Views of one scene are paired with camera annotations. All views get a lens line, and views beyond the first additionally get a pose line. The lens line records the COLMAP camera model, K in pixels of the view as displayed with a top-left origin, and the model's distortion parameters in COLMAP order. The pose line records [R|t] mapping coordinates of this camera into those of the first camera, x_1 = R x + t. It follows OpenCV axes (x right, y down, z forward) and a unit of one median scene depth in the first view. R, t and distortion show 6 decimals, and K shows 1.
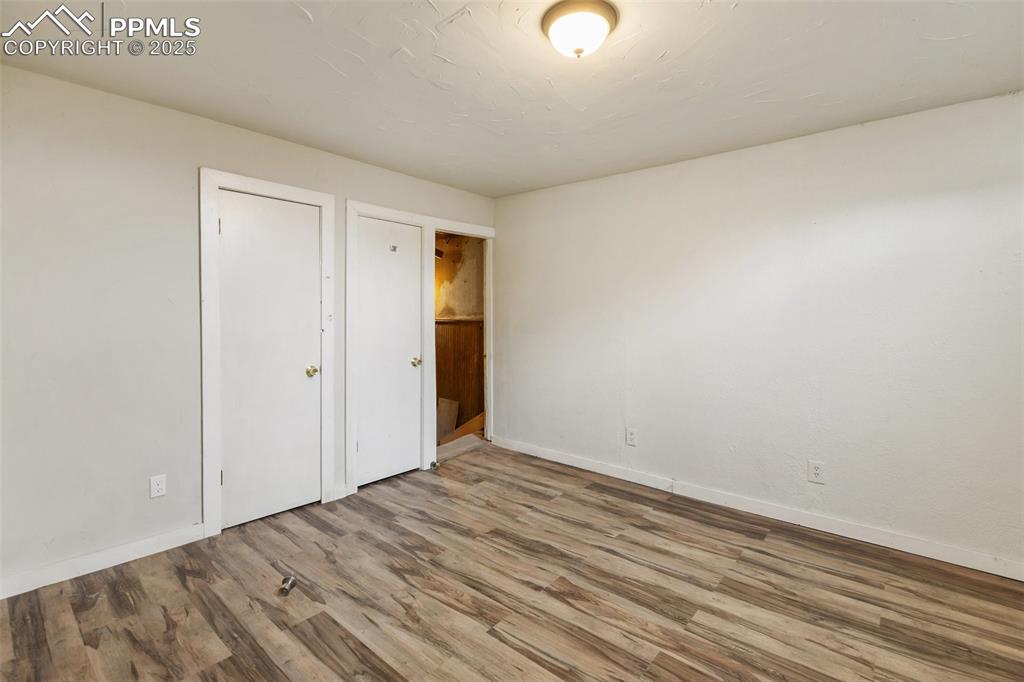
lens RADIAL K [[464.9, 0, 514.3], [0, 464.9, 307.1], [0, 0, 1]] dist [0.000138, -0.000473]
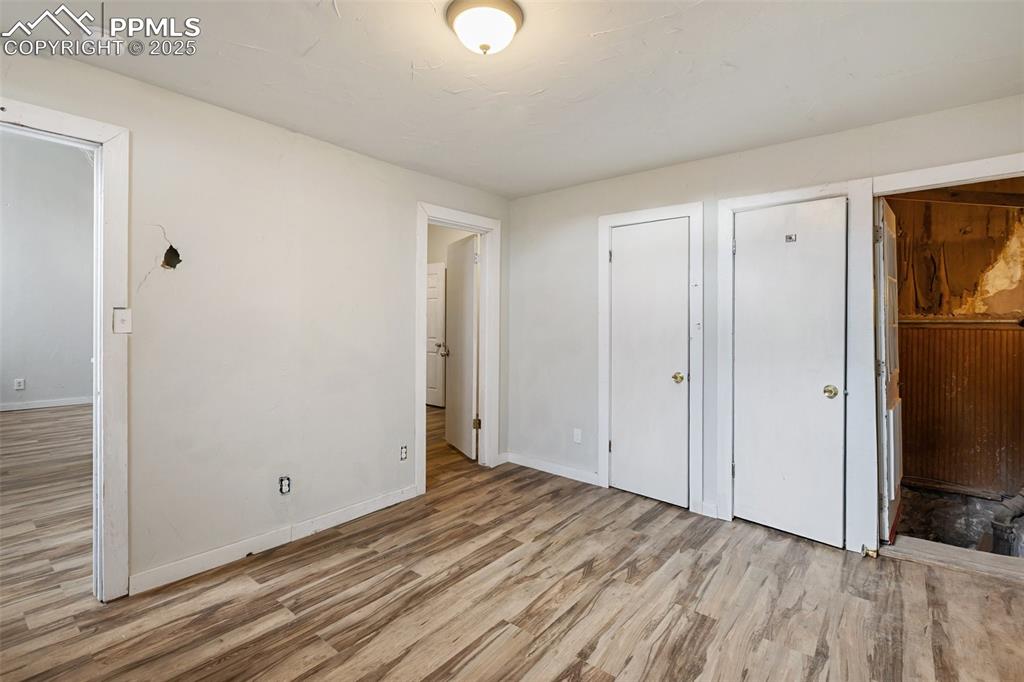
lens RADIAL K [[480.1, 0, 506.7], [0, 480.1, 321.9], [0, 0, 1]] dist [-0.000593, -0.000378]
pose [[0.020290, 0.002608, -0.999791, 0.776775], [0.011798, 0.999926, 0.002848, 0.007235], [0.999725, -0.011853, 0.020258, 0.738431]]
